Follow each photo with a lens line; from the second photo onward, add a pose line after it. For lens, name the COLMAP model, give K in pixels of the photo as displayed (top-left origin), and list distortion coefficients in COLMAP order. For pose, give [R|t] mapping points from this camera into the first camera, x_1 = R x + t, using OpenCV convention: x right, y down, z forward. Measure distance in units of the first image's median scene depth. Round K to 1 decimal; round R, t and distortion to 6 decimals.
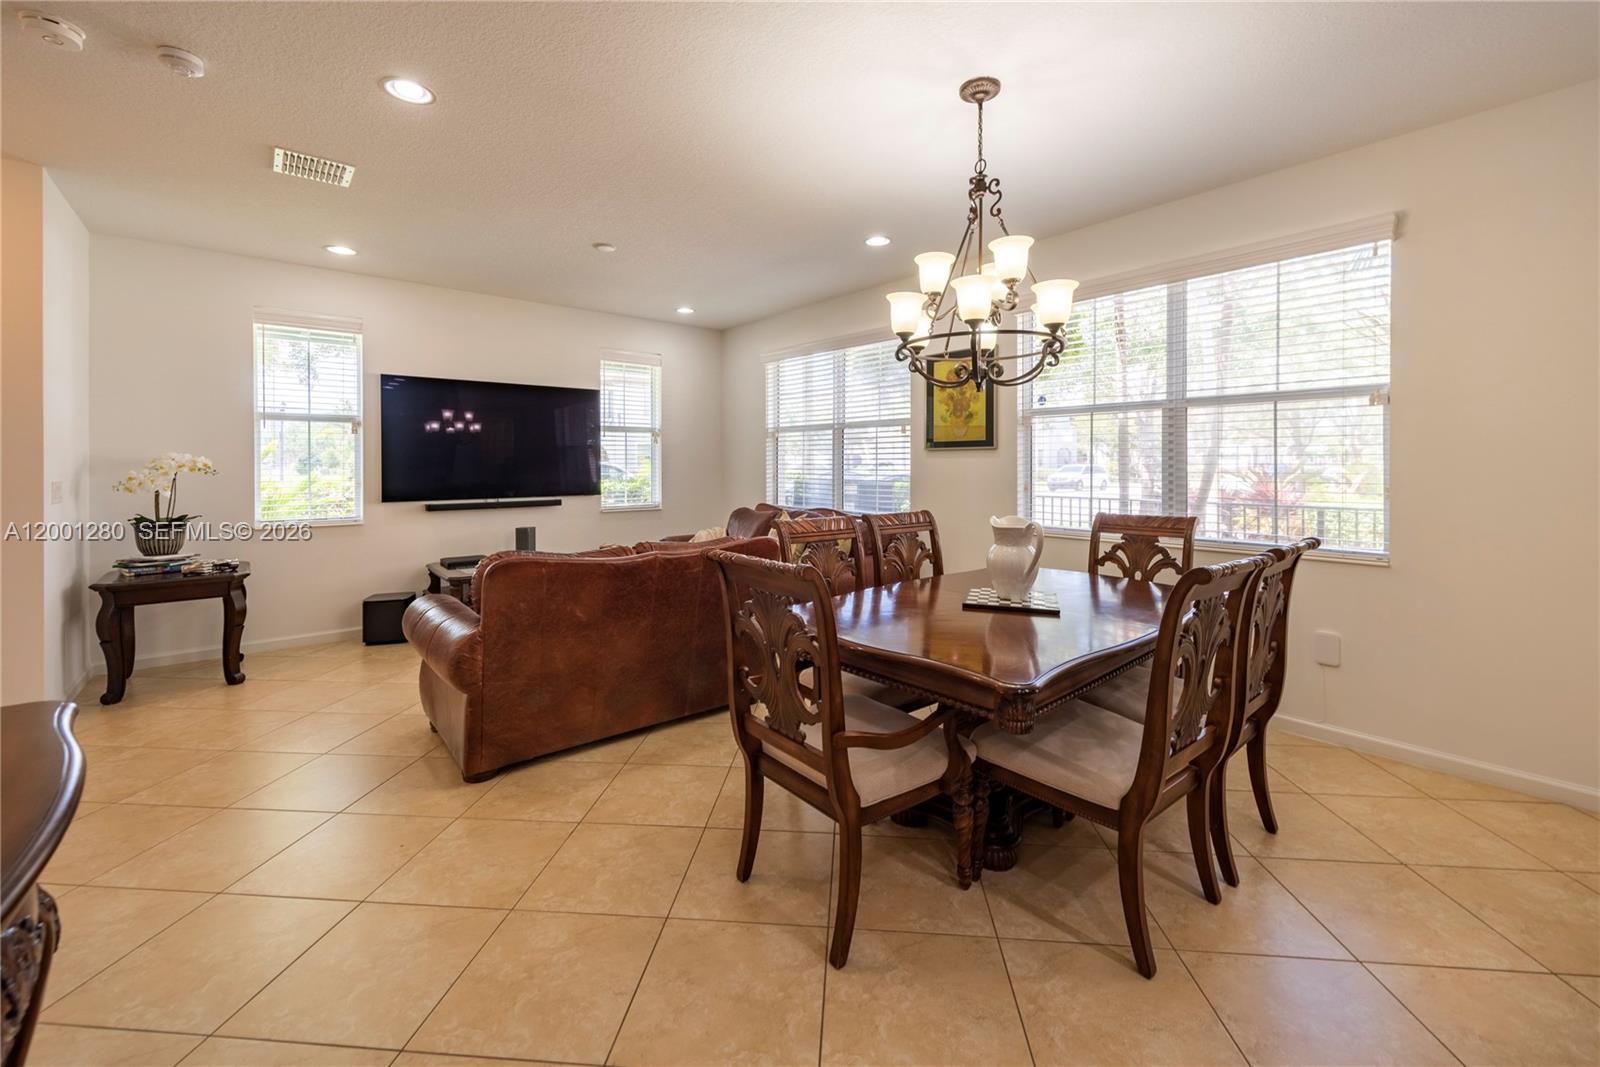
lens RADIAL K [[648.2, 0, 814.4], [0, 648.2, 470.7], [0, 0, 1]] dist [0.008382, -0.003834]
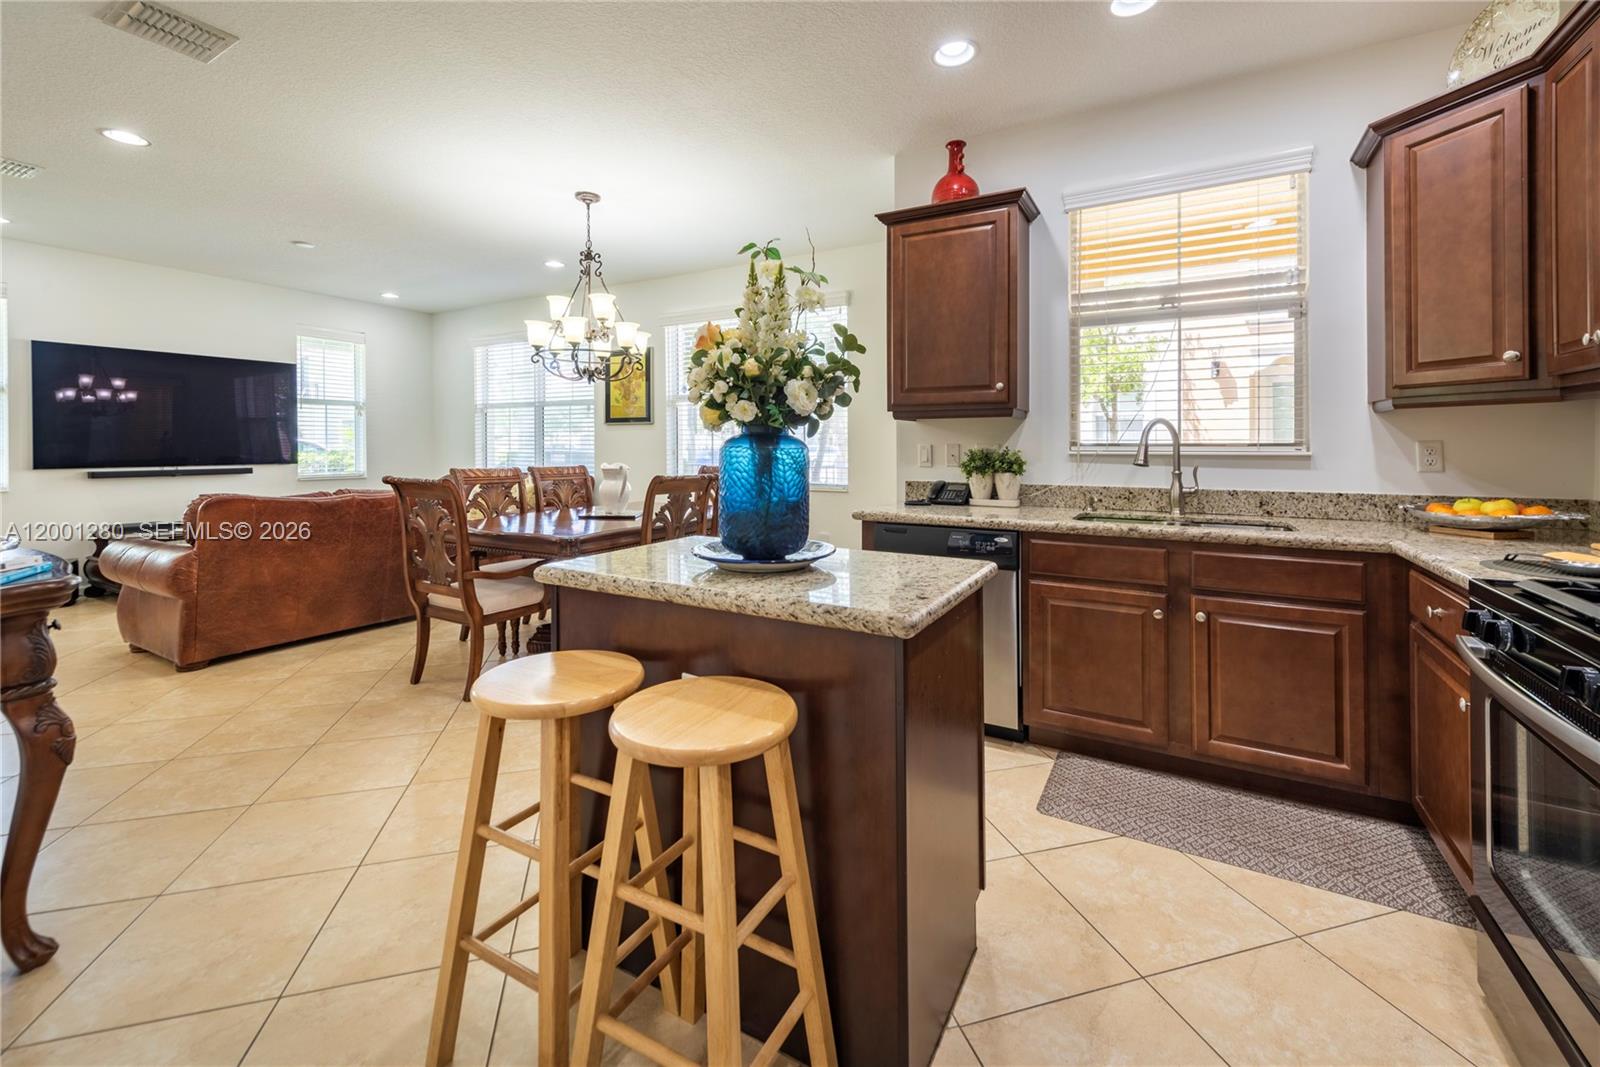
lens RADIAL K [[648.2, 0, 807.4], [0, 648.2, 455.5], [0, 0, 1]] dist [0.008382, -0.003834]
pose [[0.937909, -0.002380, 0.346873, 0.125245], [0.000624, 0.999986, 0.005174, 0.028929], [-0.346880, -0.004636, 0.937898, -0.432423]]
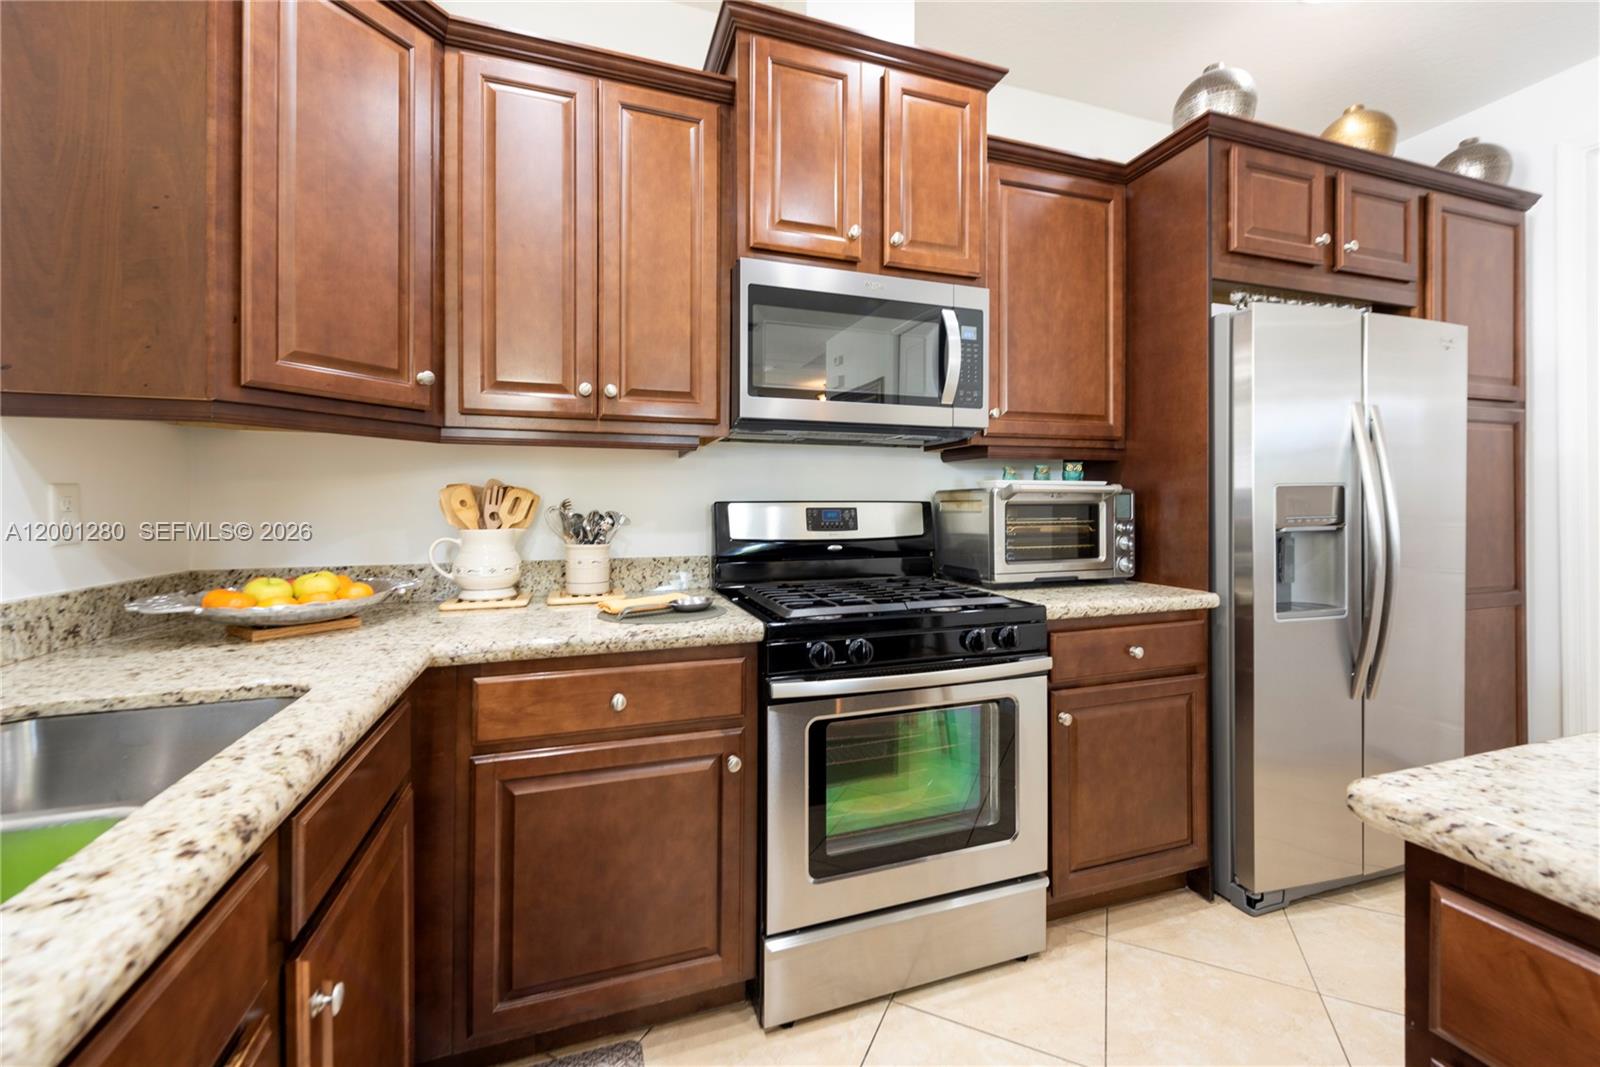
lens RADIAL K [[648.2, 0, 808.5], [0, 648.2, 500.0], [0, 0, 1]] dist [0.008382, -0.003834]
pose [[-0.936435, 0.009964, 0.350699, 0.442758], [0.009264, 0.999950, -0.003674, 0.031057], [-0.350718, -0.000191, -0.936481, 0.094903]]
